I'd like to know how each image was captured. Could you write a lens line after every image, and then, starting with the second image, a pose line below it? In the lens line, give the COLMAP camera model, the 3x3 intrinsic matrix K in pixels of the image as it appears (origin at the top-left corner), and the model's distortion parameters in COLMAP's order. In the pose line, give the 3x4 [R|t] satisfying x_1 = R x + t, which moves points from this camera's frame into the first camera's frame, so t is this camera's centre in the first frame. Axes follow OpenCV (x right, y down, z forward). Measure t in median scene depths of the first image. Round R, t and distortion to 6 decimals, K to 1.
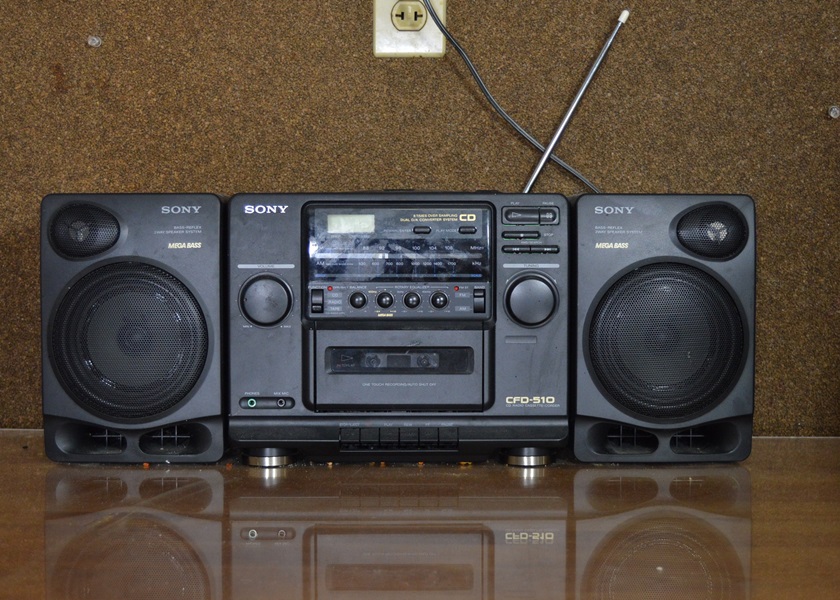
lens RADIAL K [[1481.3, 0, 420.0], [0, 1481.3, 300.4], [0, 0, 1]] dist [-0.053626, 0.000000]
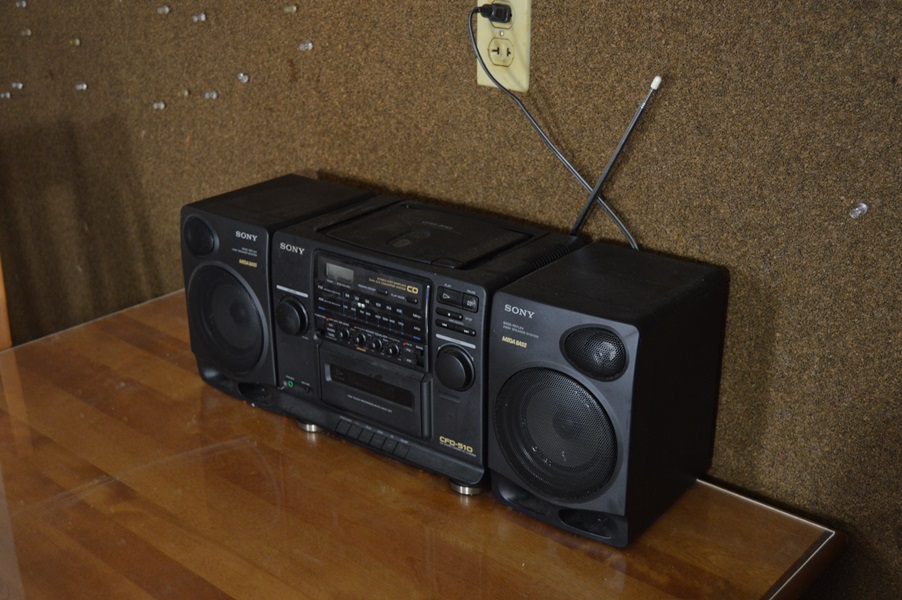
lens RADIAL K [[1098.9, 0, 450.9], [0, 1098.9, 297.9], [0, 0, 1]] dist [-0.048141, 0.000000]
pose [[0.786251, 0.223350, -0.576128, 0.482029], [-0.027361, 0.944057, 0.328647, -0.290554], [0.617301, -0.242635, 0.748377, 0.320076]]
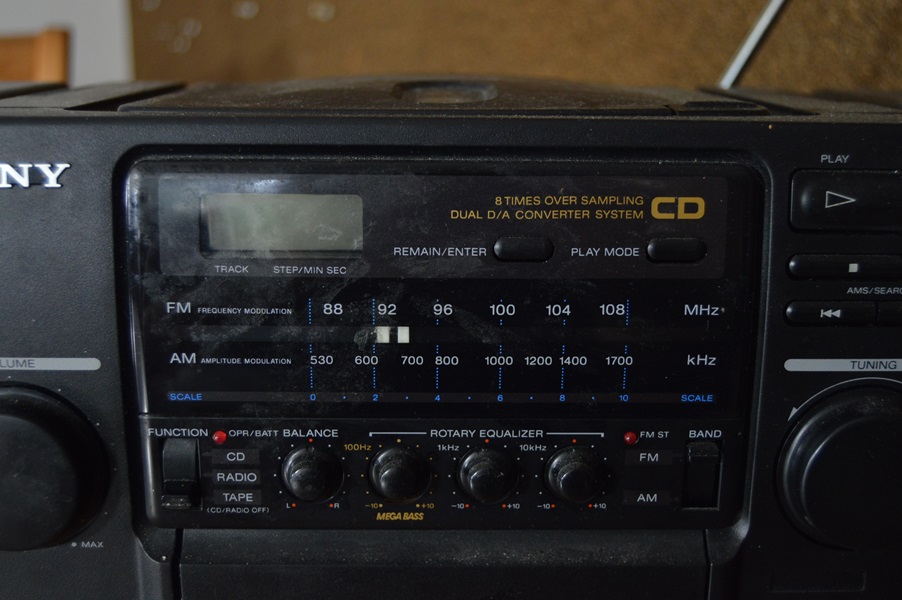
lens RADIAL K [[1098.9, 0, 450.4], [0, 1098.9, 301.5], [0, 0, 1]] dist [-0.048141, 0.000000]
pose [[0.999941, 0.006251, 0.008900, -0.013080], [-0.007877, 0.980524, 0.196244, -0.069508], [-0.007500, -0.196302, 0.980515, 0.678236]]
